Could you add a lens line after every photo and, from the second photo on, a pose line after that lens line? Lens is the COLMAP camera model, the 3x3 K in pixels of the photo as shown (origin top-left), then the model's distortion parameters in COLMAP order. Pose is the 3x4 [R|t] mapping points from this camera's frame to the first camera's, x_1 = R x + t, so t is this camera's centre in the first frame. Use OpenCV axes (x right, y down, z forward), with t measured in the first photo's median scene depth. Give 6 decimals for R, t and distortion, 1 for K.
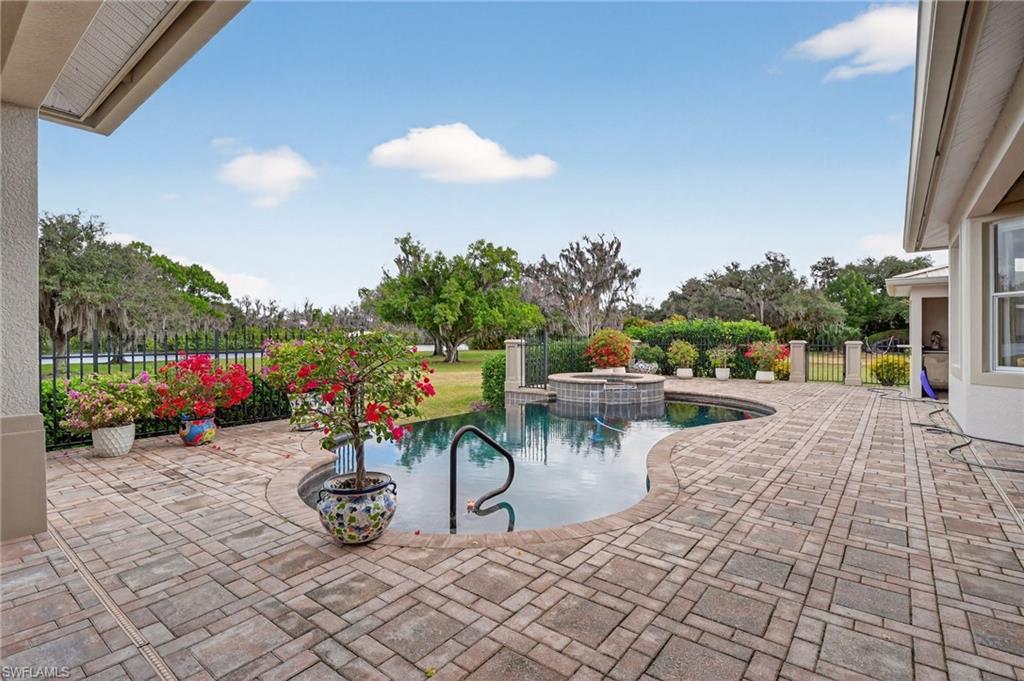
lens RADIAL K [[494.6, 0, 509.4], [0, 494.6, 336.4], [0, 0, 1]] dist [-0.012516, -0.000376]
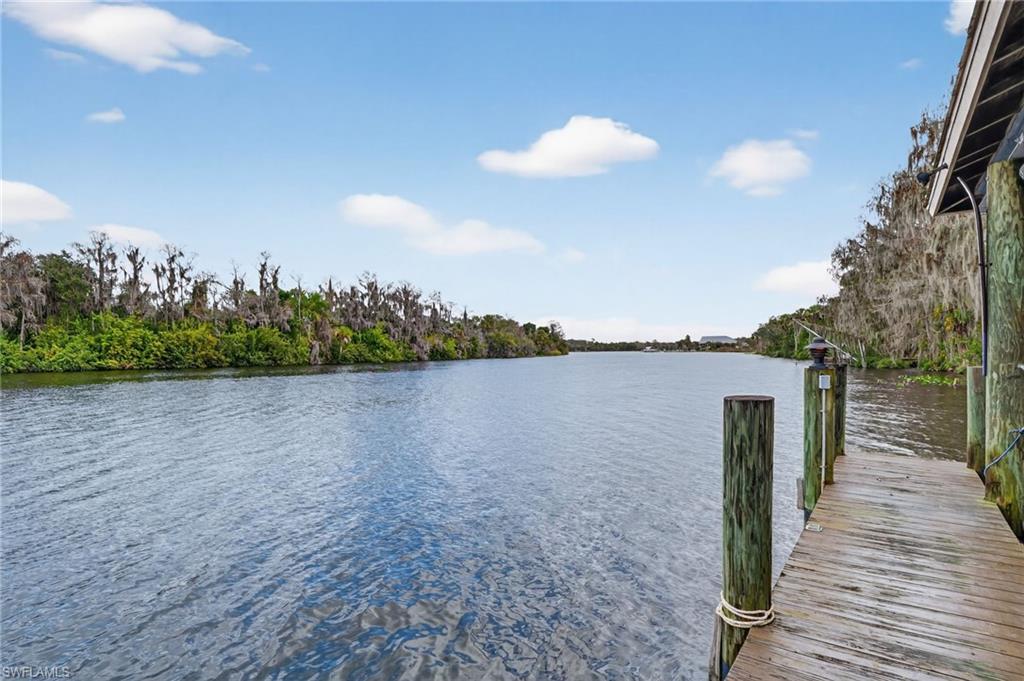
lens RADIAL K [[494.6, 0, 509.4], [0, 494.6, 336.4], [0, 0, 1]] dist [-0.012516, -0.000376]
pose [[0.999924, 0.002874, 0.012008, -0.761051], [-0.002734, 0.999928, -0.011657, 0.002159], [-0.012041, 0.011623, 0.999860, 2.126614]]
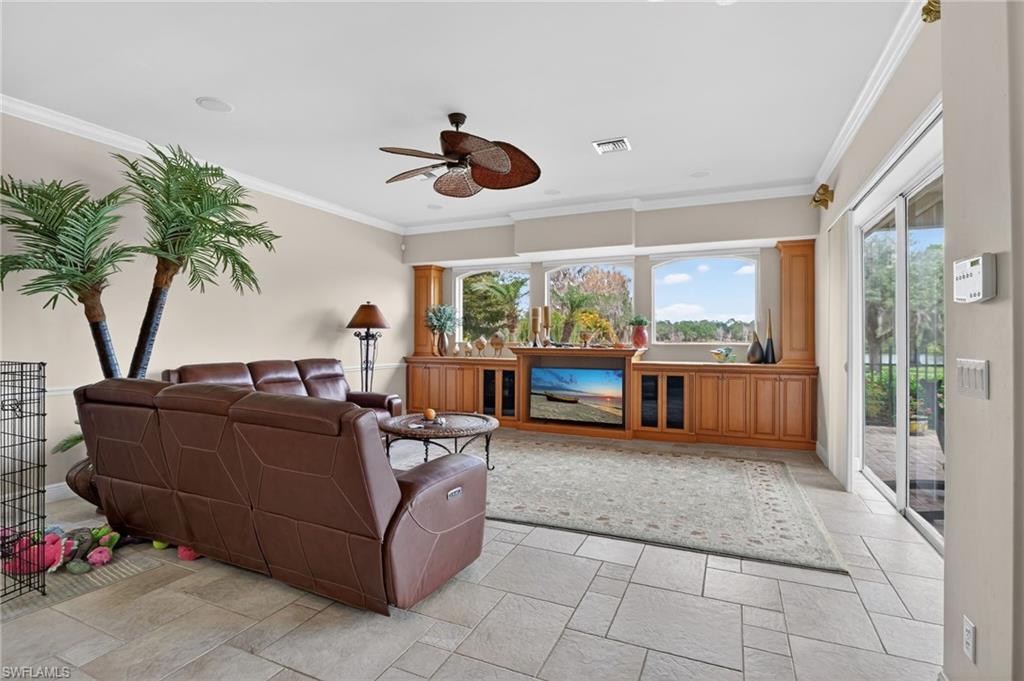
lens RADIAL K [[494.6, 0, 509.4], [0, 494.6, 336.4], [0, 0, 1]] dist [-0.012516, -0.000376]
pose [[0.243222, 0.000481, -0.969971, -0.003437], [-0.002915, 0.999996, -0.000235, -0.004462], [0.969966, 0.002884, 0.243222, -0.101593]]
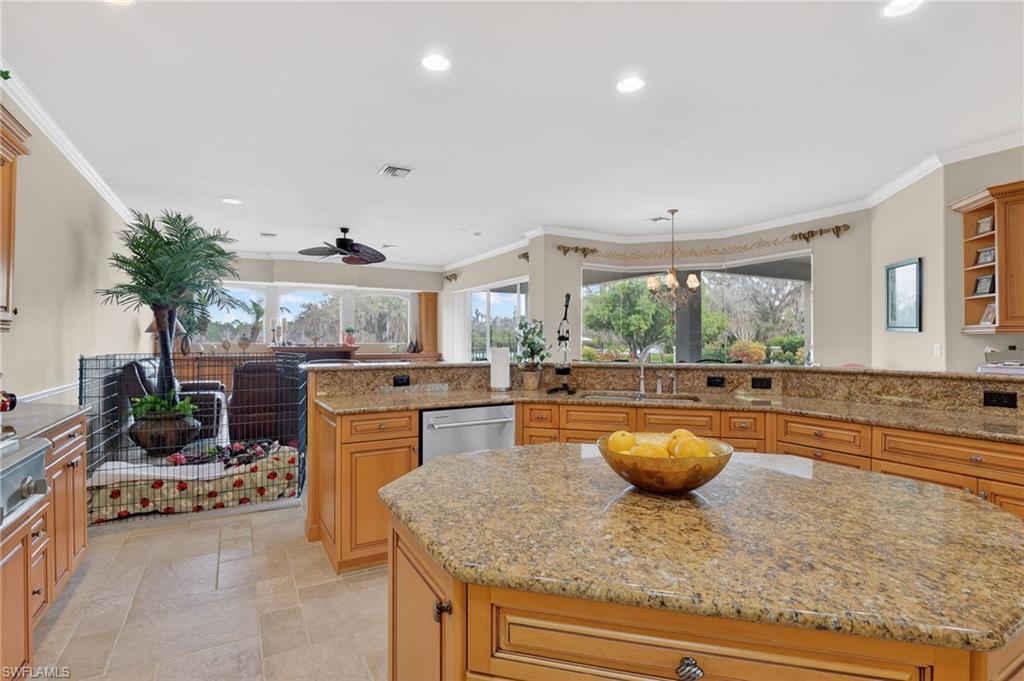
lens RADIAL K [[494.6, 0, 509.4], [0, 494.6, 336.4], [0, 0, 1]] dist [-0.012516, -0.000376]
pose [[0.926429, 0.000062, -0.376470, 0.030631], [-0.002633, 0.999977, -0.006315, -0.004492], [0.376461, 0.006842, 0.926407, -0.234535]]
